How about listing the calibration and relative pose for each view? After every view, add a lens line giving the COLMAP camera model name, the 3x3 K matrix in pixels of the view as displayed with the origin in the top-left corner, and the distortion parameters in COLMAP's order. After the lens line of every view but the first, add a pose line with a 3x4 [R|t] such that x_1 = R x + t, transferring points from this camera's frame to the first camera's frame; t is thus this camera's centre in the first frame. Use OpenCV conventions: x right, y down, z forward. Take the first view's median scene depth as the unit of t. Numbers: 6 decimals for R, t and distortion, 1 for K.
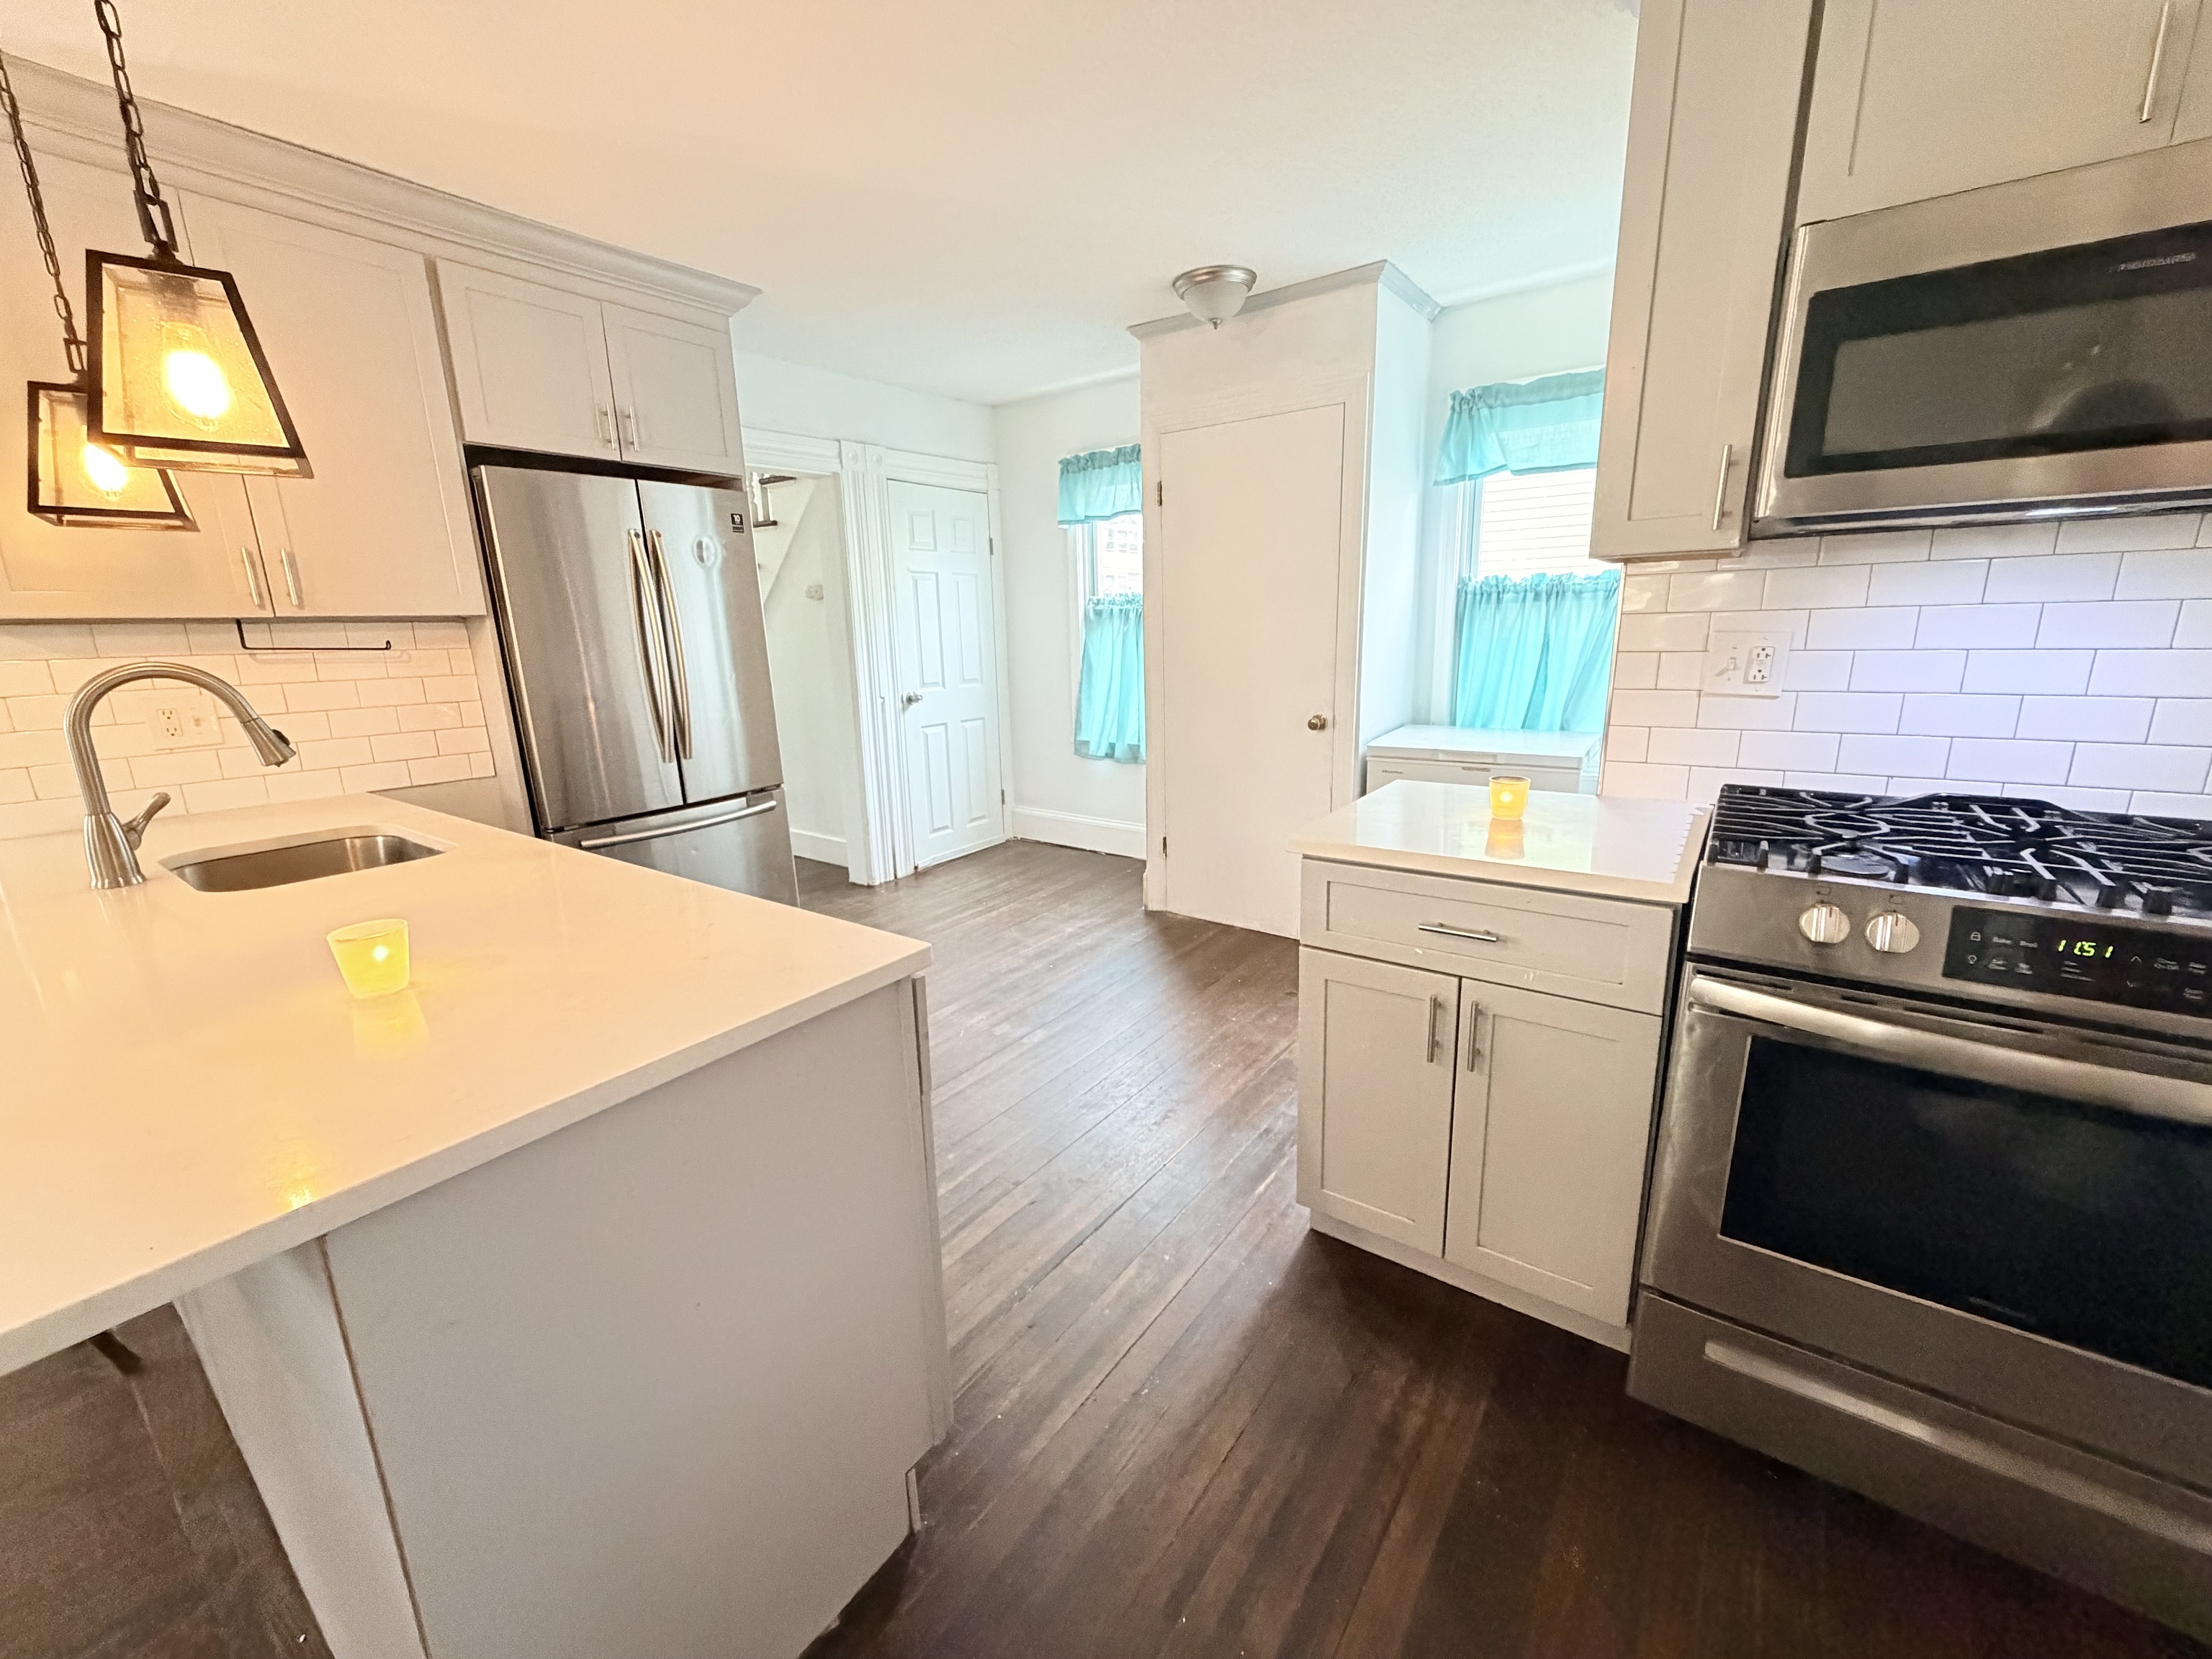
lens RADIAL K [[887.2, 0, 1118.0], [0, 887.2, 830.8], [0, 0, 1]] dist [0.000810, 0.000433]
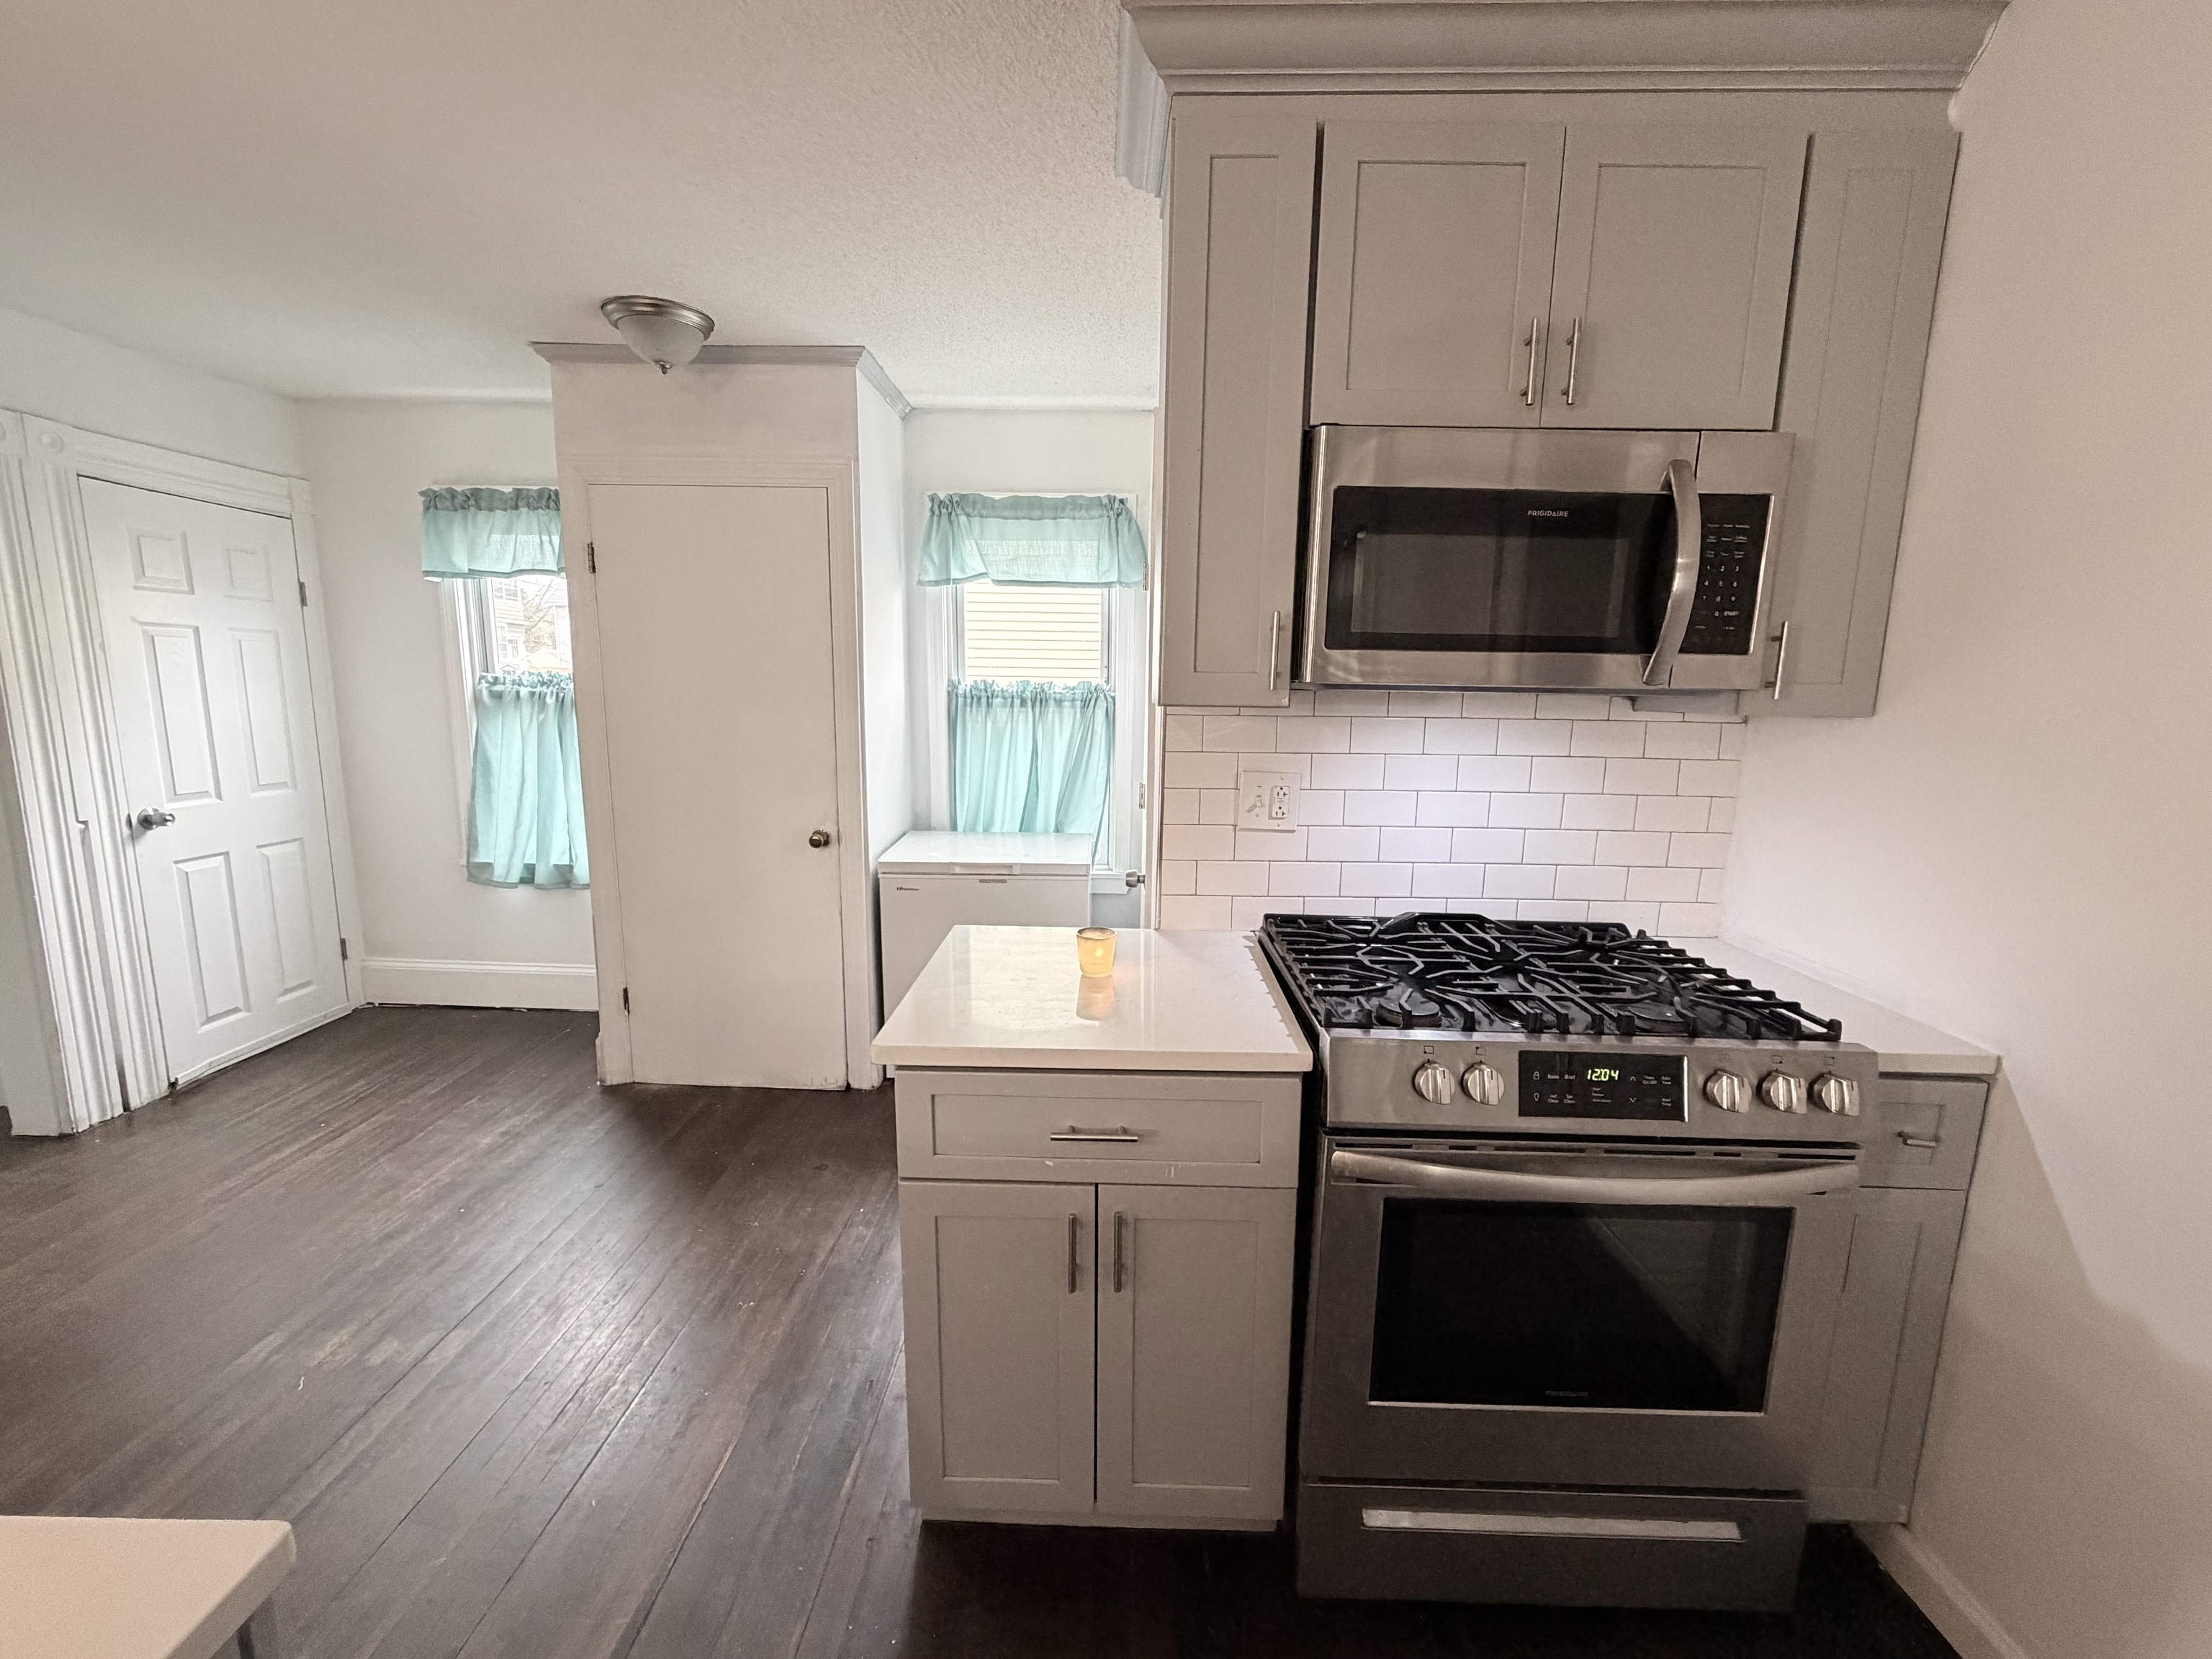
lens RADIAL K [[887.2, 0, 1109.9], [0, 887.2, 837.4], [0, 0, 1]] dist [0.000810, 0.000433]
pose [[0.823595, -0.051610, 0.564826, -0.033120], [0.089726, 0.995167, -0.039902, -0.060463], [-0.560036, 0.083543, 0.824245, 0.113281]]
